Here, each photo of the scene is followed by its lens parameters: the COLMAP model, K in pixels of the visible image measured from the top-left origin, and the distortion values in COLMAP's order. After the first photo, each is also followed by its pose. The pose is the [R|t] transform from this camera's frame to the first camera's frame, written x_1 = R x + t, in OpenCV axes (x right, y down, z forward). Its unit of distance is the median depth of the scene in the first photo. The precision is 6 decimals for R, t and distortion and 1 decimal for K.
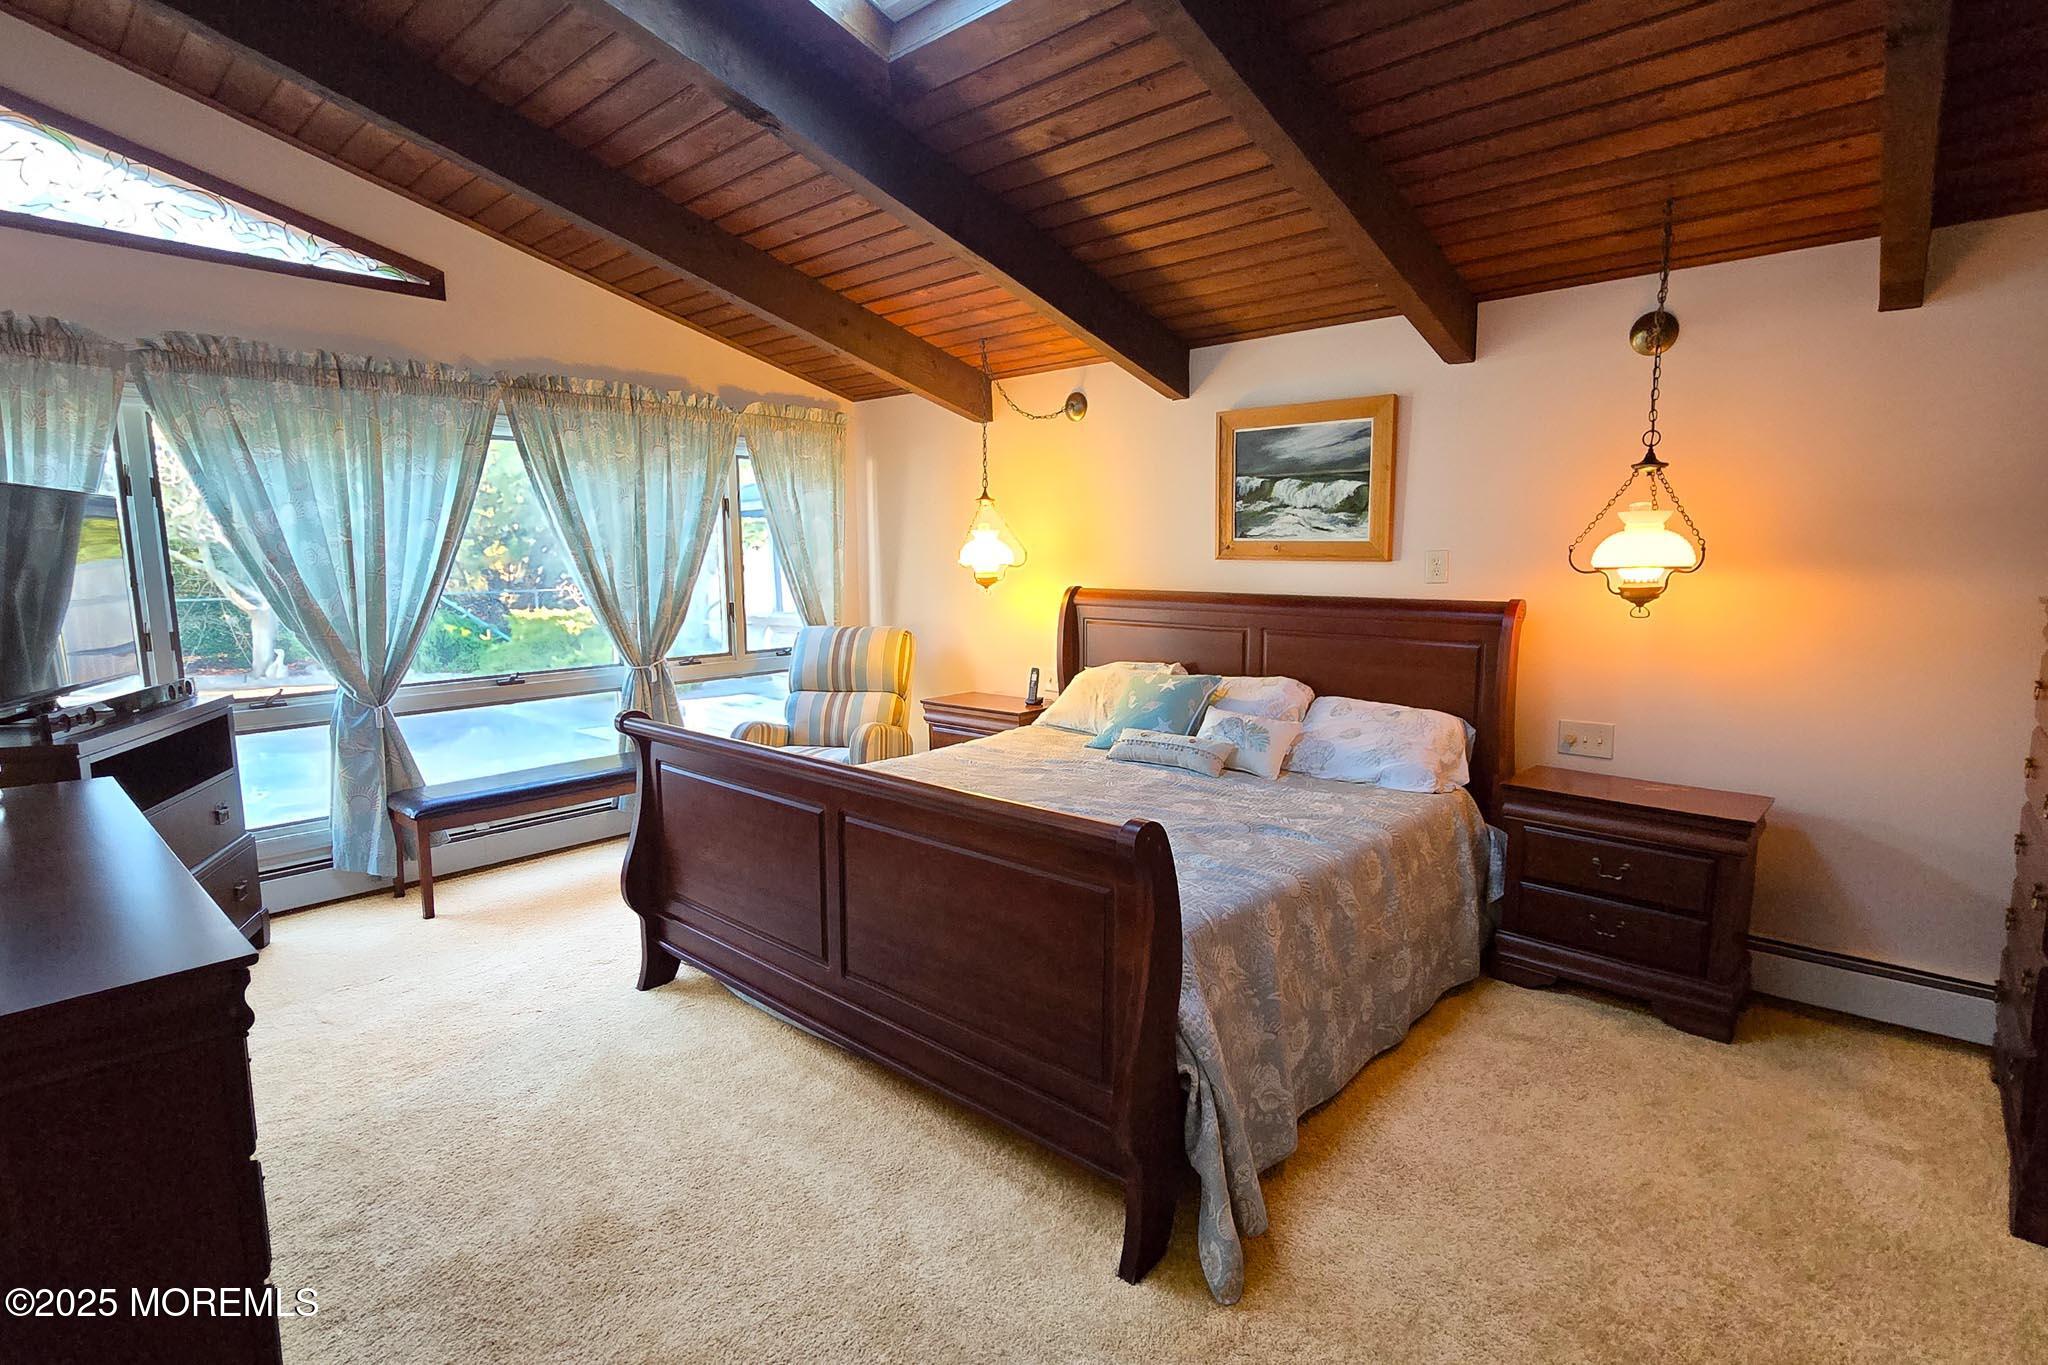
lens RADIAL K [[989.6, 0, 968.7], [0, 989.6, 691.9], [0, 0, 1]] dist [0.003098, -0.000204]
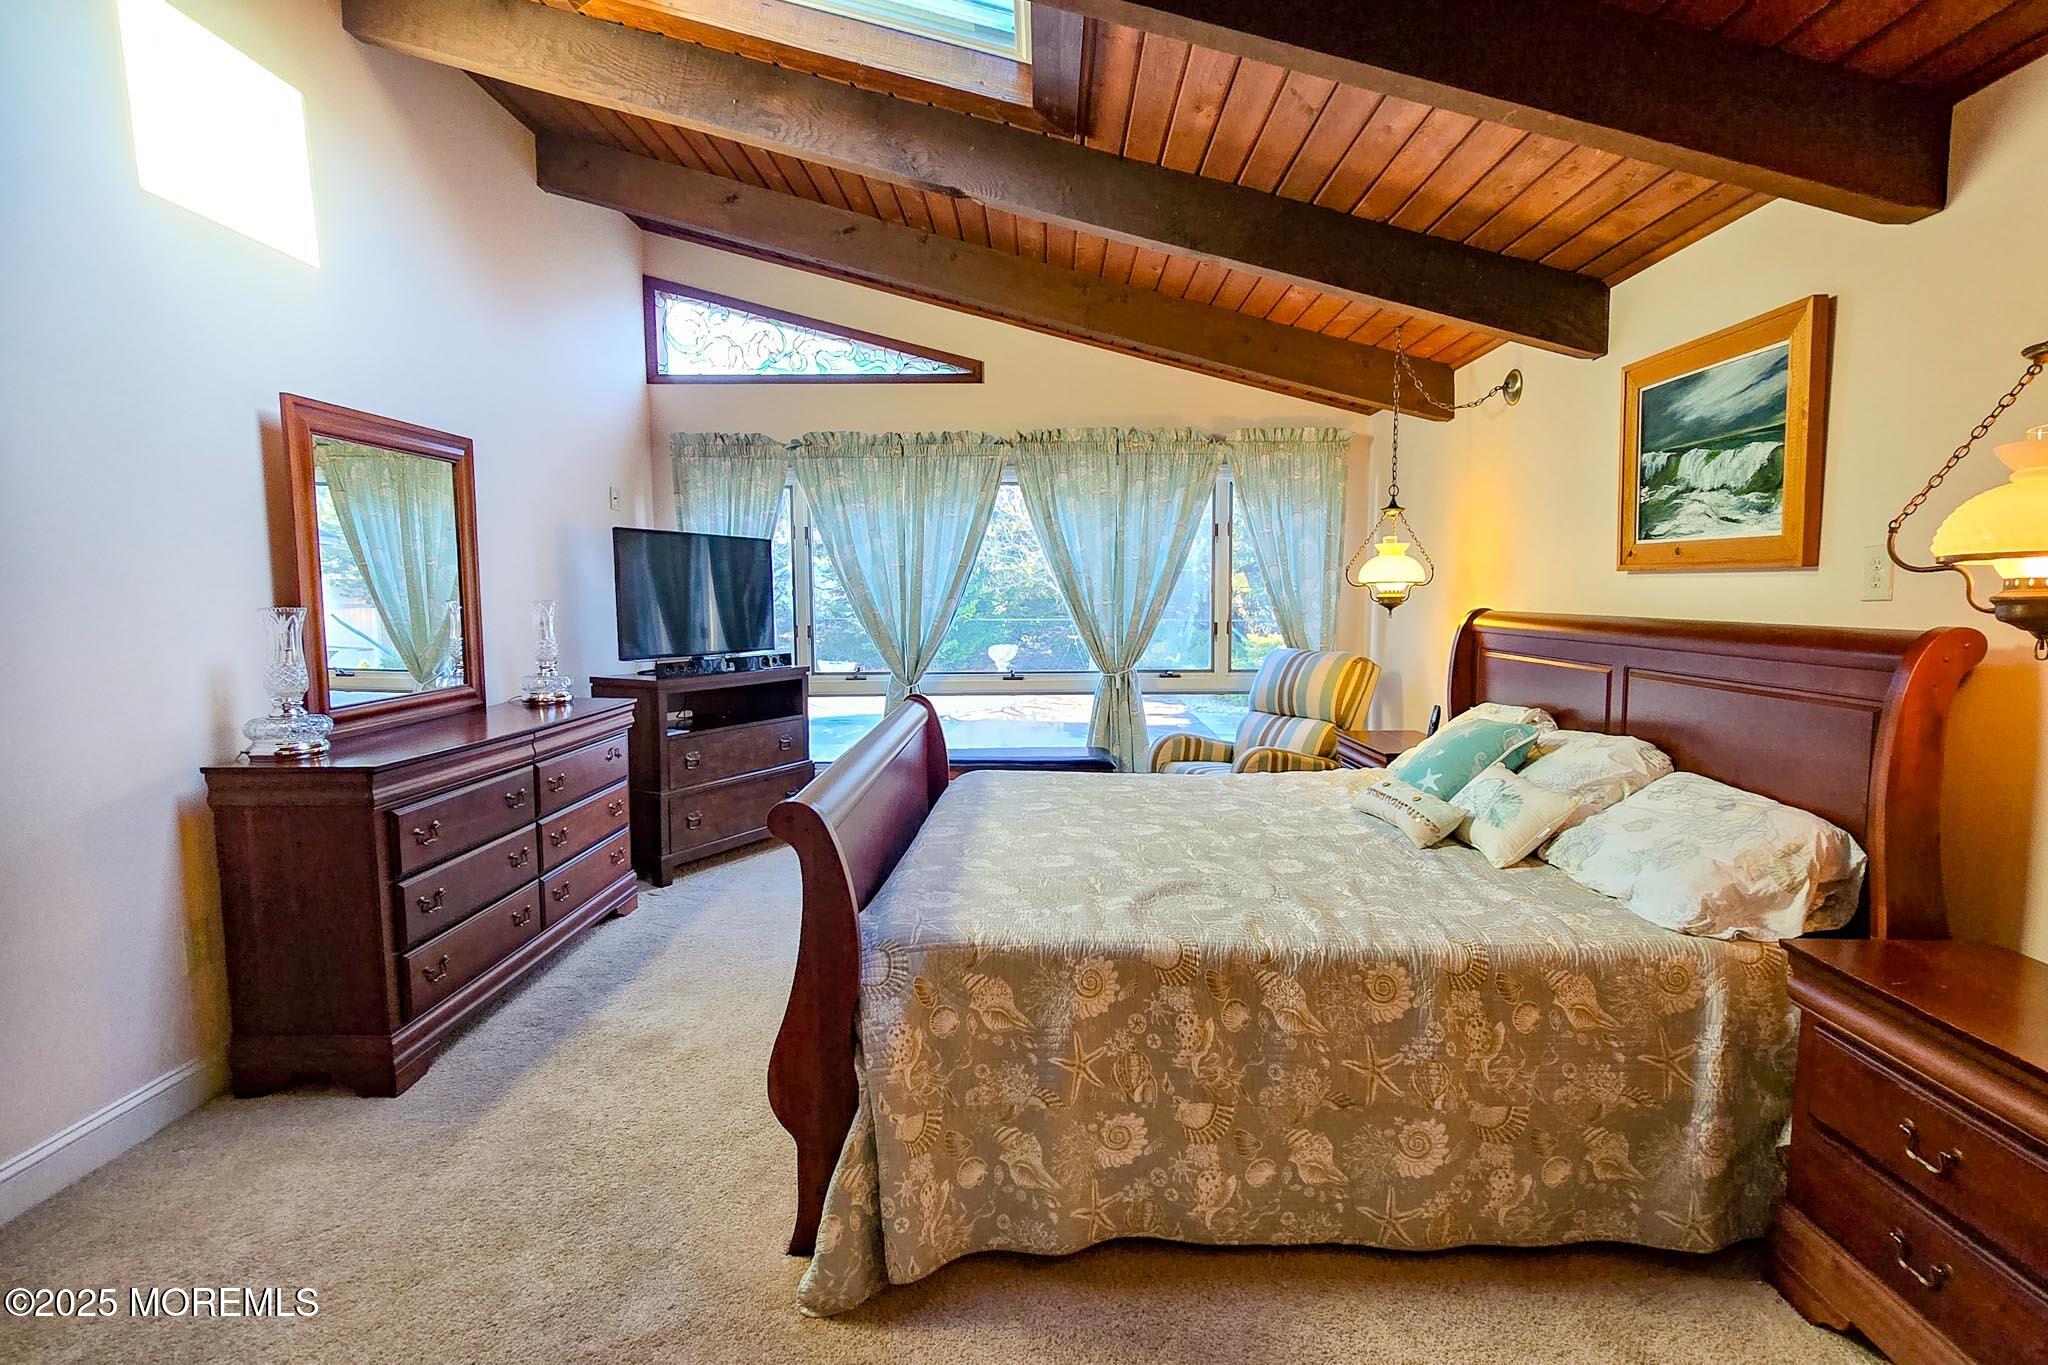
lens RADIAL K [[944.9, 0, 1026.2], [0, 944.9, 692.8], [0, 0, 1]] dist [-0.000482, 0.000203]
pose [[0.676288, 0.080670, -0.732207, 0.493464], [-0.105653, 0.994331, 0.011964, -0.008481], [0.729021, 0.069269, 0.680977, 0.233072]]
